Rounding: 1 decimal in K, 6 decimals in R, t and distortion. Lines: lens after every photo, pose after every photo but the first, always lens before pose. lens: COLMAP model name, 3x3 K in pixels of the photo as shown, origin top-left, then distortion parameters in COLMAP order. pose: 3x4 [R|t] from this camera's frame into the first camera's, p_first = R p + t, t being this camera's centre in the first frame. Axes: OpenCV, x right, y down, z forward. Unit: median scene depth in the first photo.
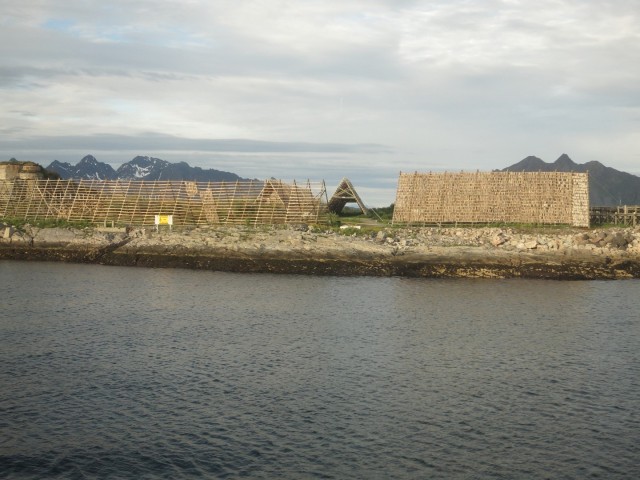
lens RADIAL K [[1301.0, 0, 320.0], [0, 1301.0, 240.0], [0, 0, 1]] dist [-0.149059, -0.011851]
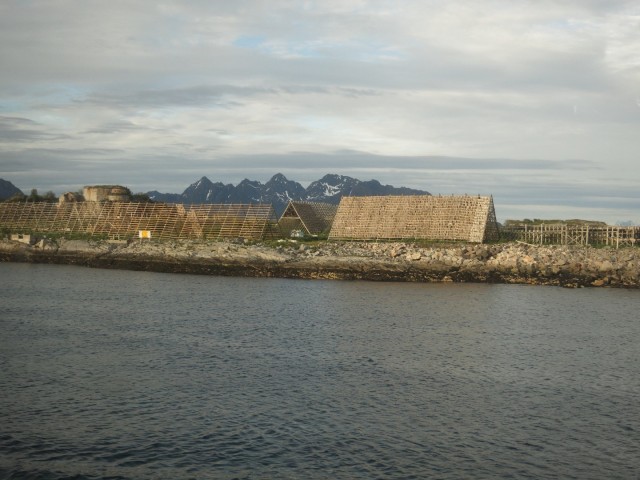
lens RADIAL K [[2170.0, 0, 320.0], [0, 2170.0, 240.0], [0, 0, 1]] dist [-0.171822, -0.059433]
pose [[0.926250, 0.007582, -0.376833, 0.471235], [-0.015812, 0.999699, -0.018751, 0.015479], [0.376577, 0.023327, 0.926091, -0.514197]]
